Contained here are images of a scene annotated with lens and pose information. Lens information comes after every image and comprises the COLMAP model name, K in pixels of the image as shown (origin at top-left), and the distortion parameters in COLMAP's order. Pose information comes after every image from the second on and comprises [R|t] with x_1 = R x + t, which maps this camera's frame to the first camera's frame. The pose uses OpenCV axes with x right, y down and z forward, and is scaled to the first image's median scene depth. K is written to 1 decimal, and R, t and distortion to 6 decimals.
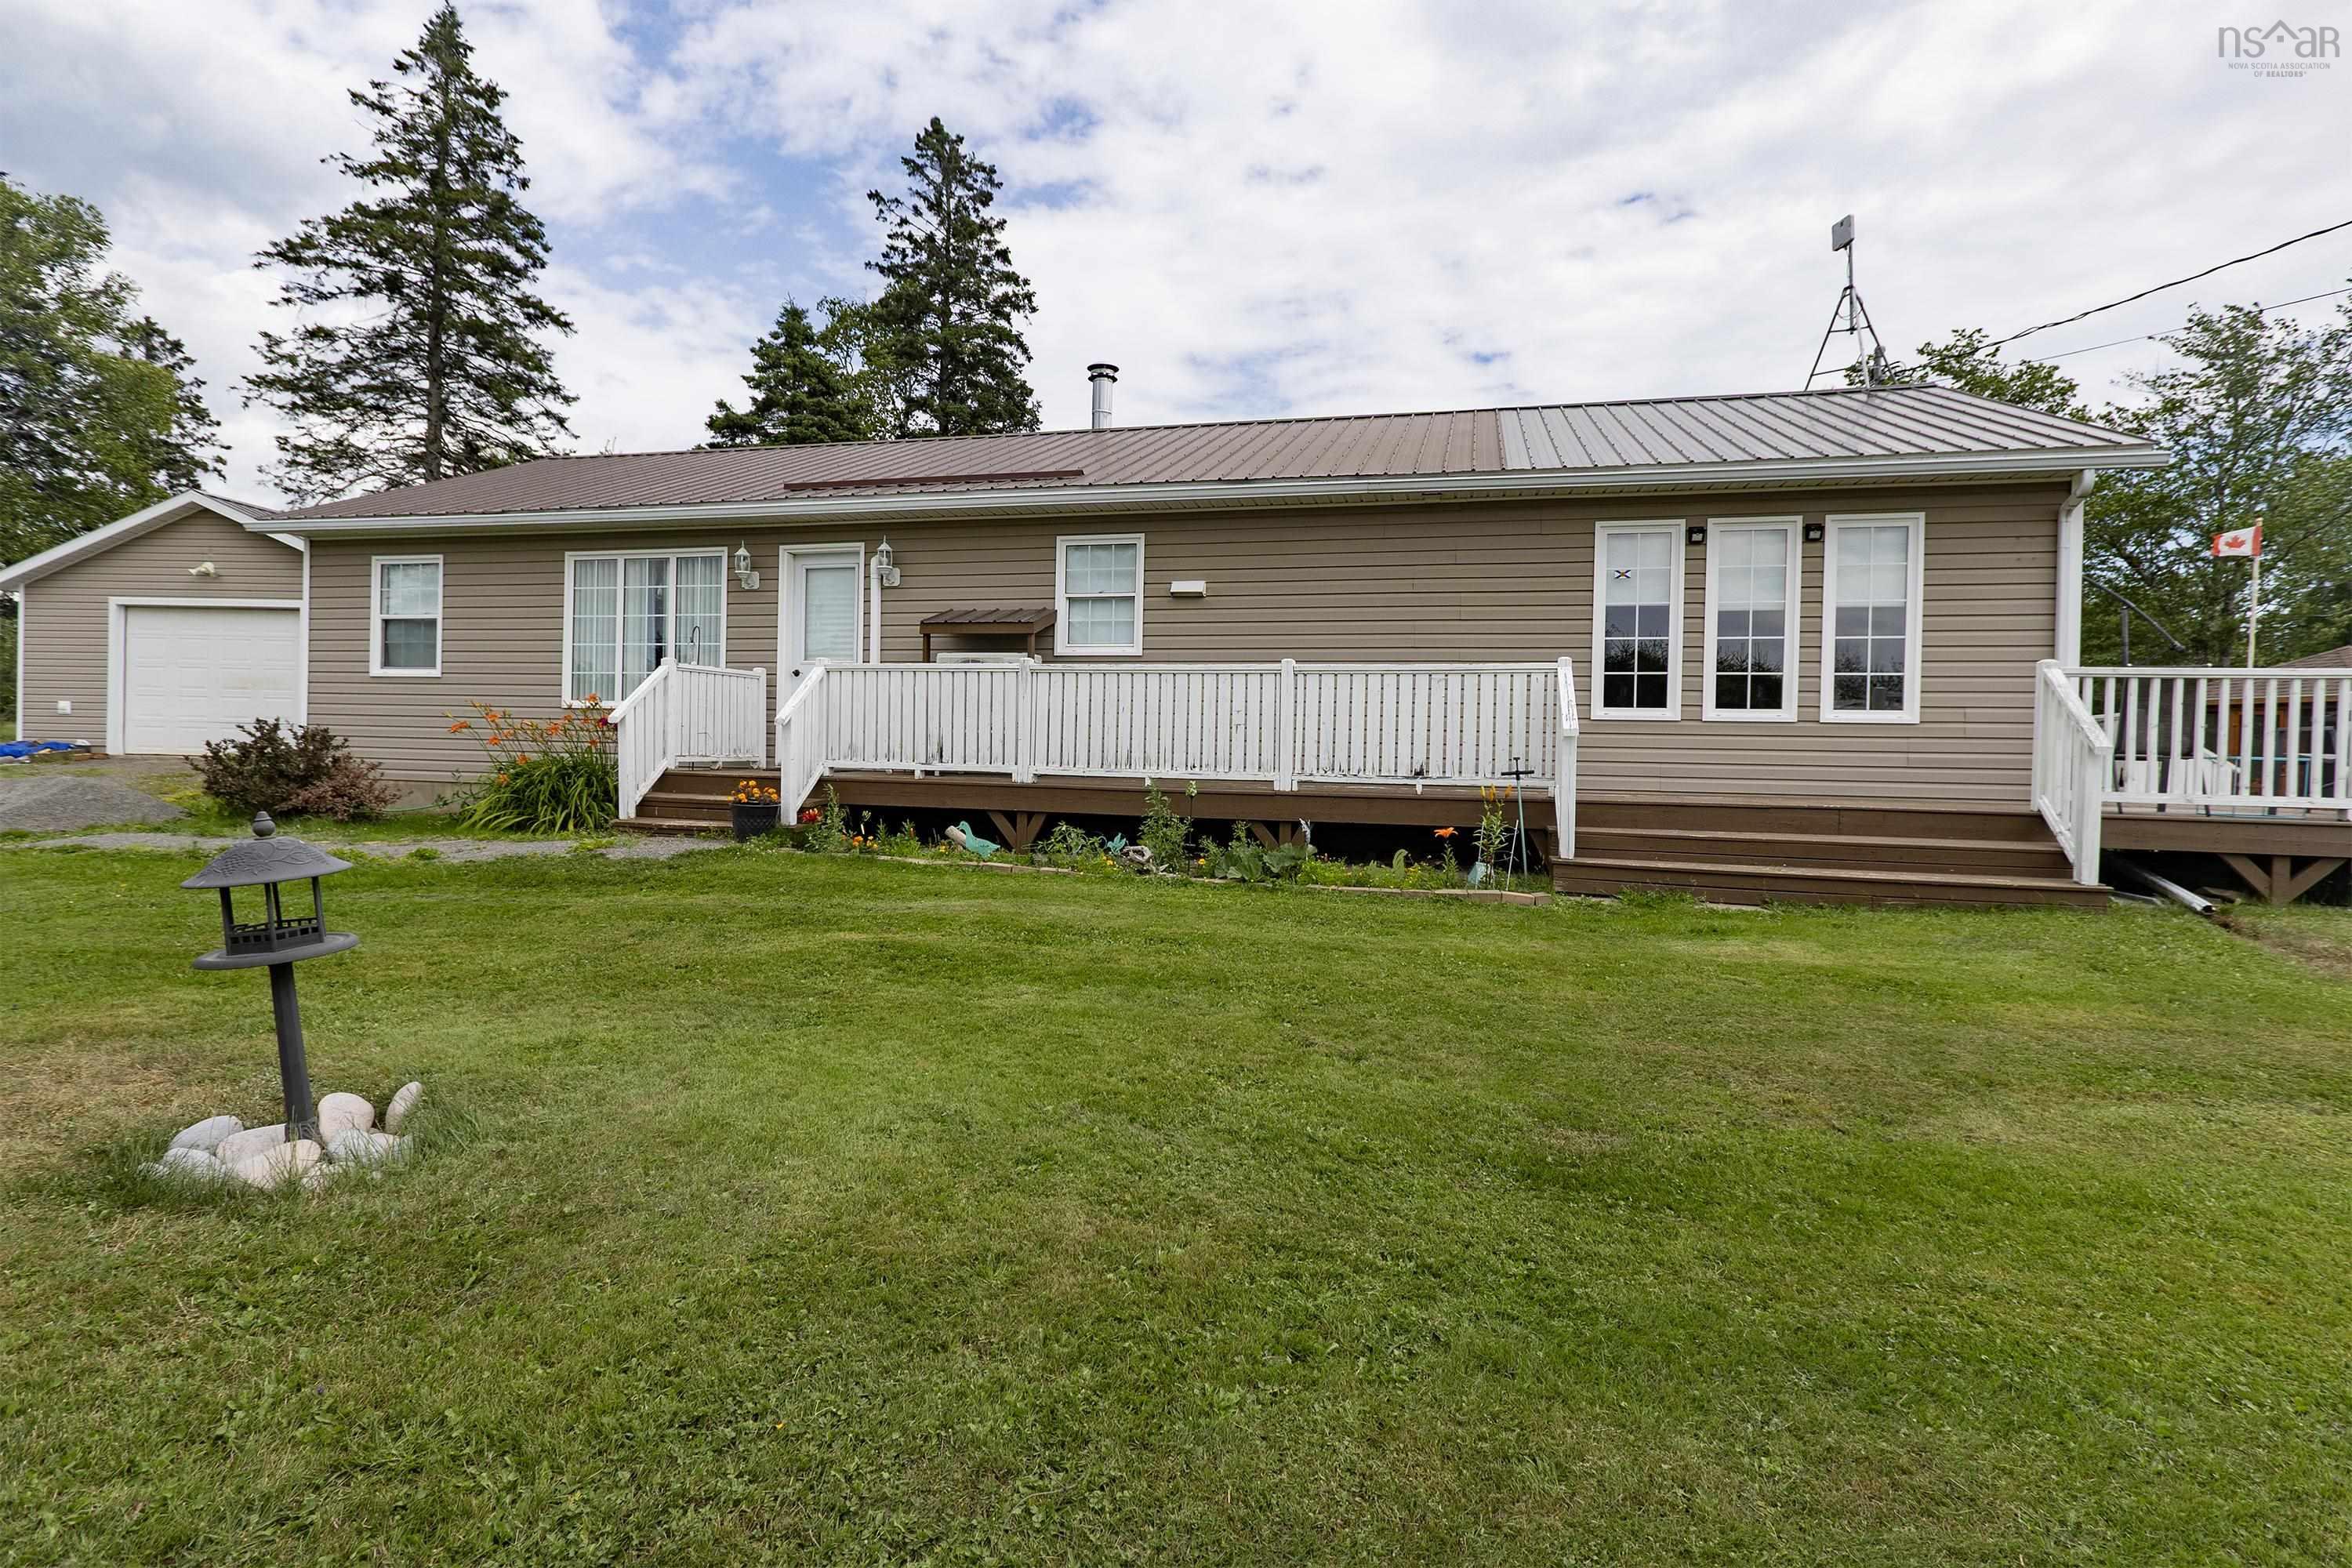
lens RADIAL K [[1140.7, 0, 1176.3], [0, 1140.7, 769.0], [0, 0, 1]] dist [0.003286, 0.000117]
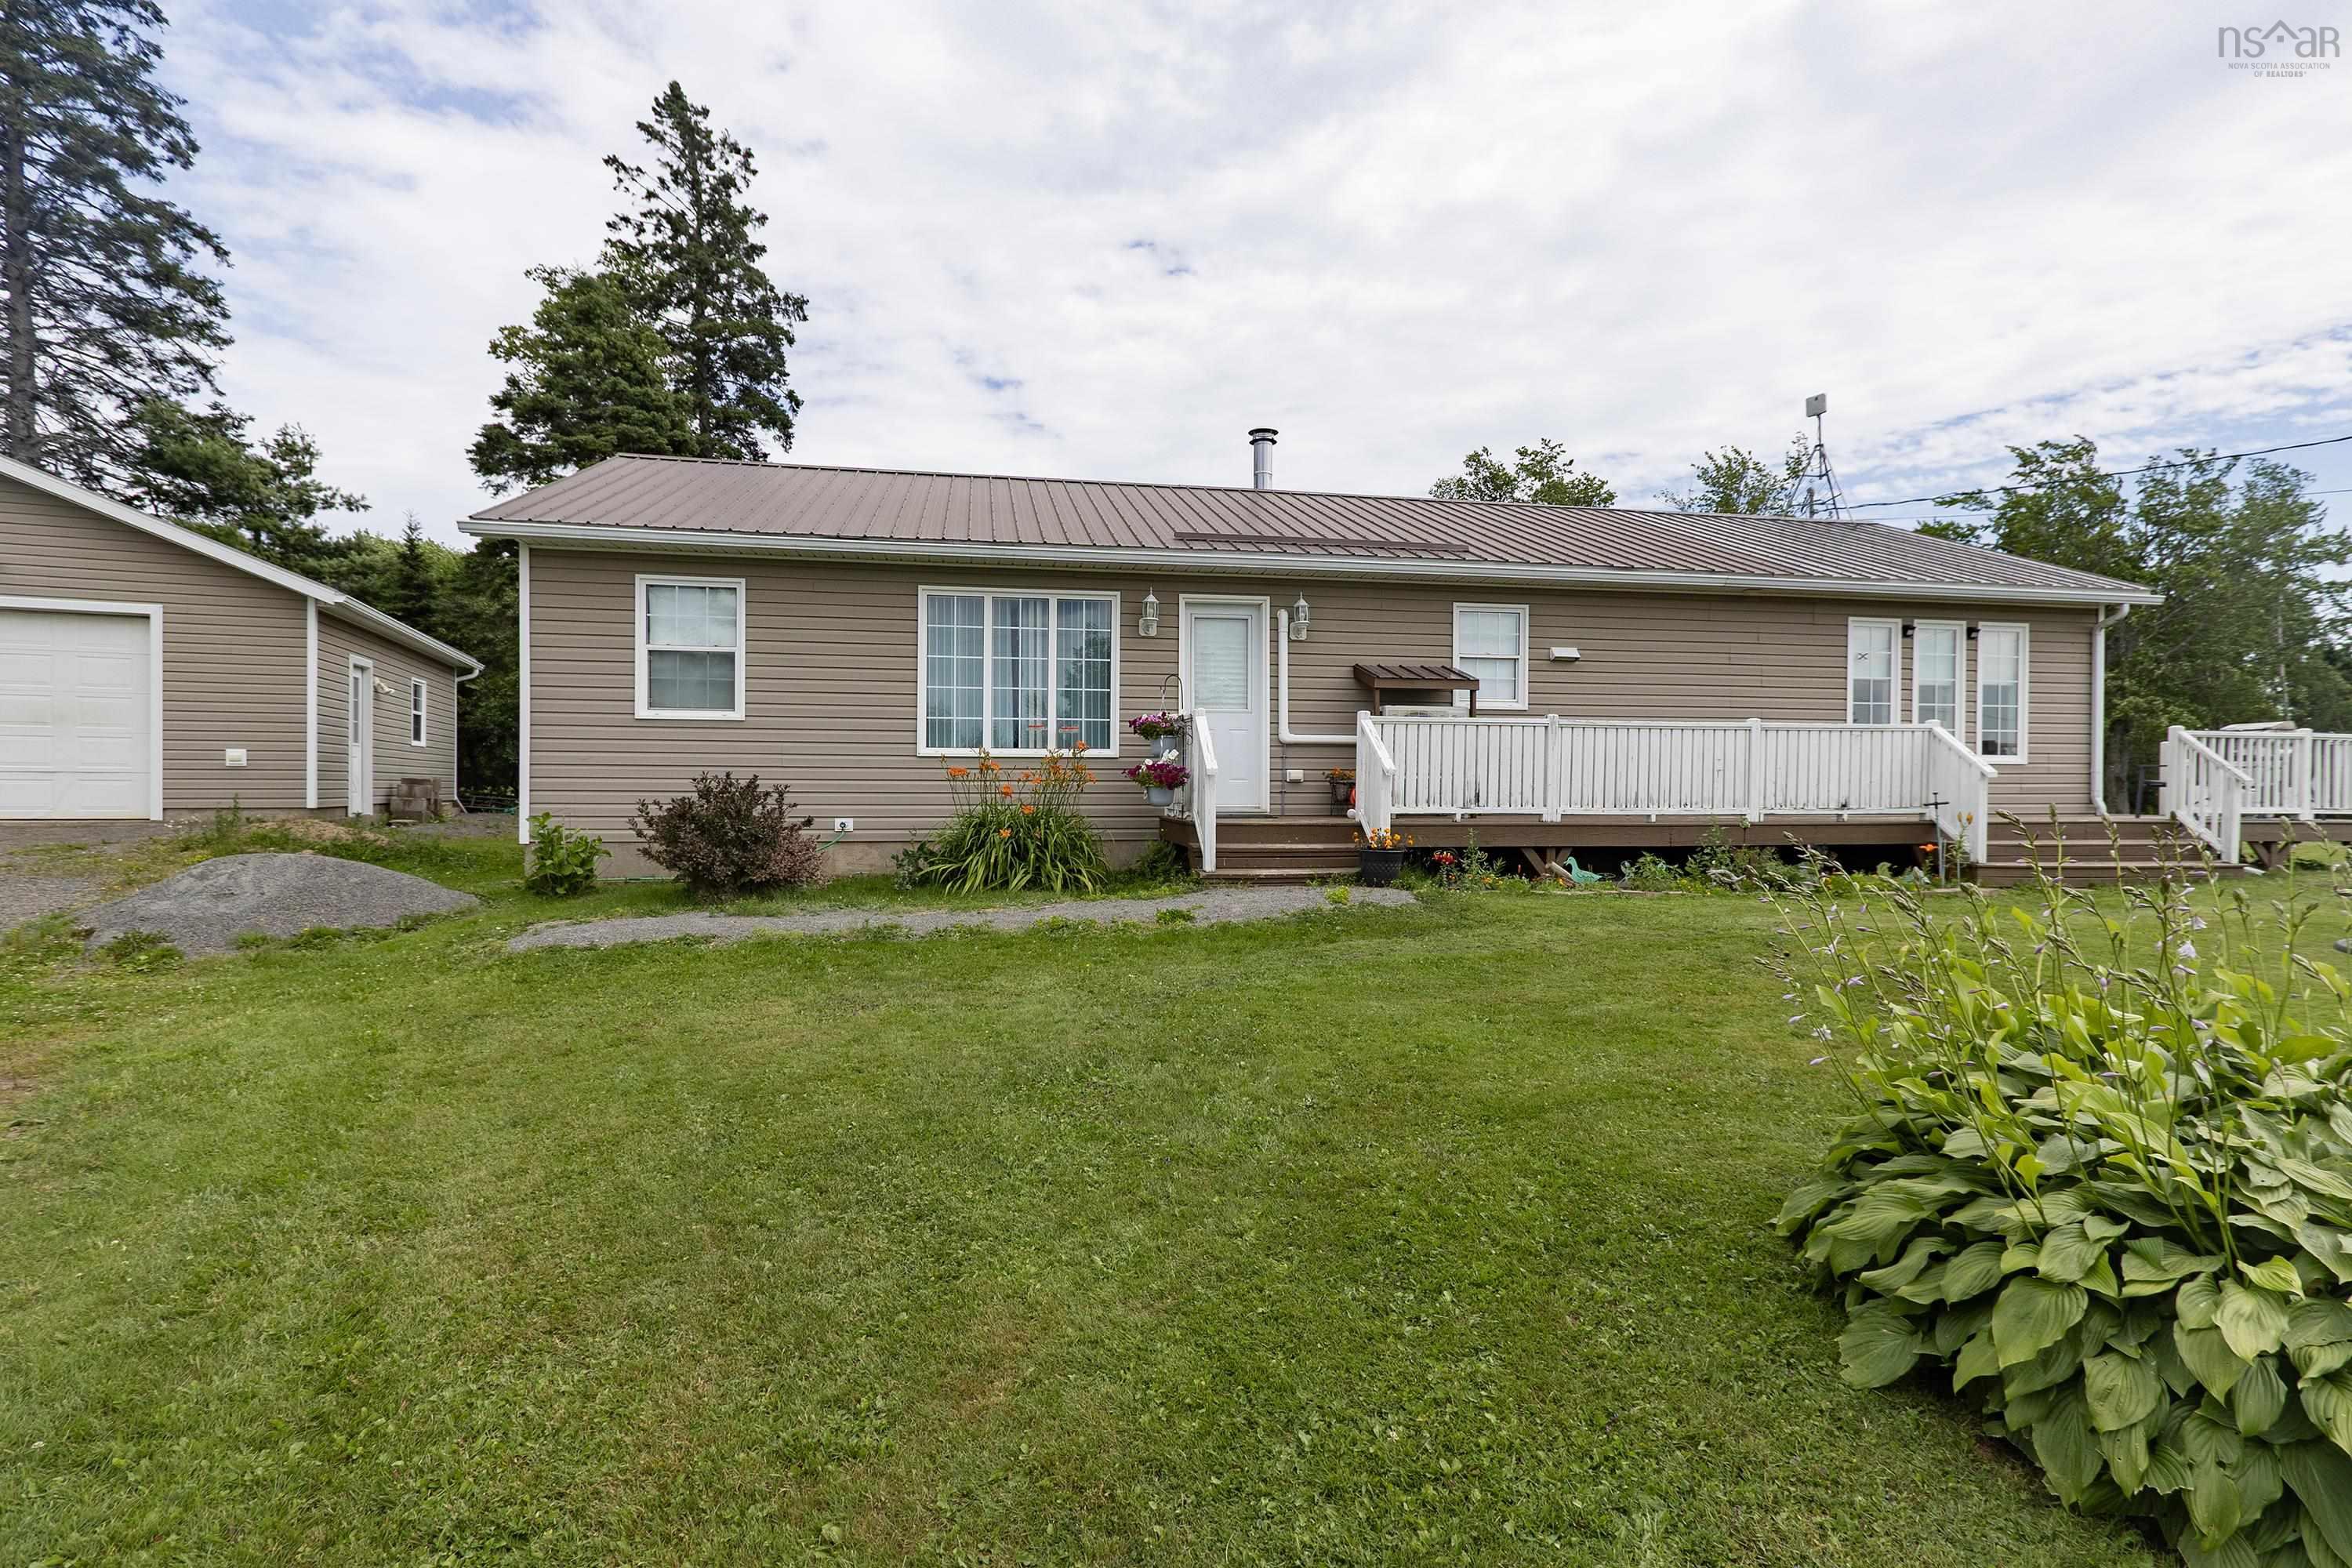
lens RADIAL K [[1145.6, 0, 1176.0], [0, 1145.6, 784.0], [0, 0, 1]] dist [0.006513, 0.000195]
pose [[0.903253, -0.016800, 0.428779, -0.819995], [0.021876, 0.999737, -0.006911, -0.022680], [-0.428550, 0.015622, 0.903383, 0.095703]]
